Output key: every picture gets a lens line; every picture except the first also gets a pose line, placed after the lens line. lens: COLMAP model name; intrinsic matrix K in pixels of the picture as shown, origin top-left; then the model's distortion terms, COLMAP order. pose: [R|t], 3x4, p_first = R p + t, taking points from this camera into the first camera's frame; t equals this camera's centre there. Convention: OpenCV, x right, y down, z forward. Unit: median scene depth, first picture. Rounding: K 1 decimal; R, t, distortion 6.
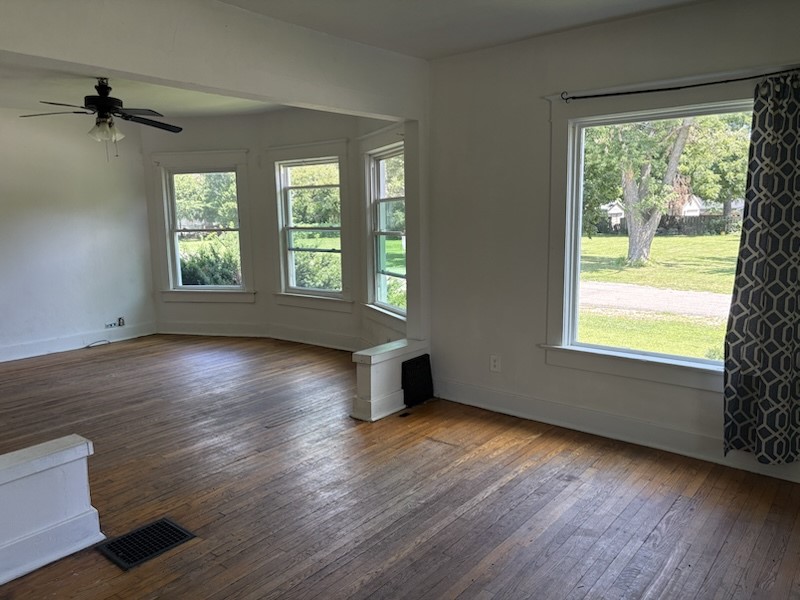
lens RADIAL K [[603.8, 0, 399.4], [0, 603.8, 296.0], [0, 0, 1]] dist [0.054884, -0.062888]
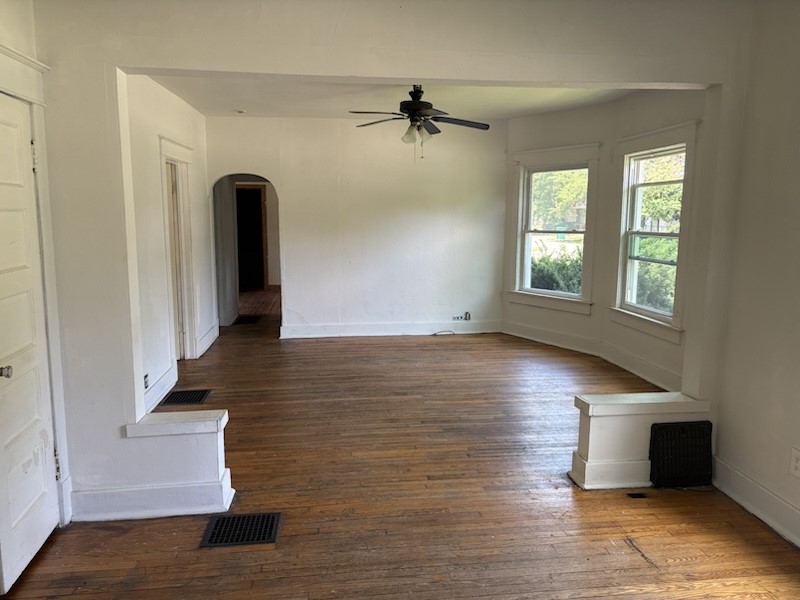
lens RADIAL K [[603.8, 0, 398.0], [0, 603.8, 299.5], [0, 0, 1]] dist [0.054884, -0.062888]
pose [[0.718729, 0.116668, -0.685432, 0.234249], [-0.112742, 0.992331, 0.050687, -0.035116], [0.686089, 0.040847, 0.726370, 0.221001]]
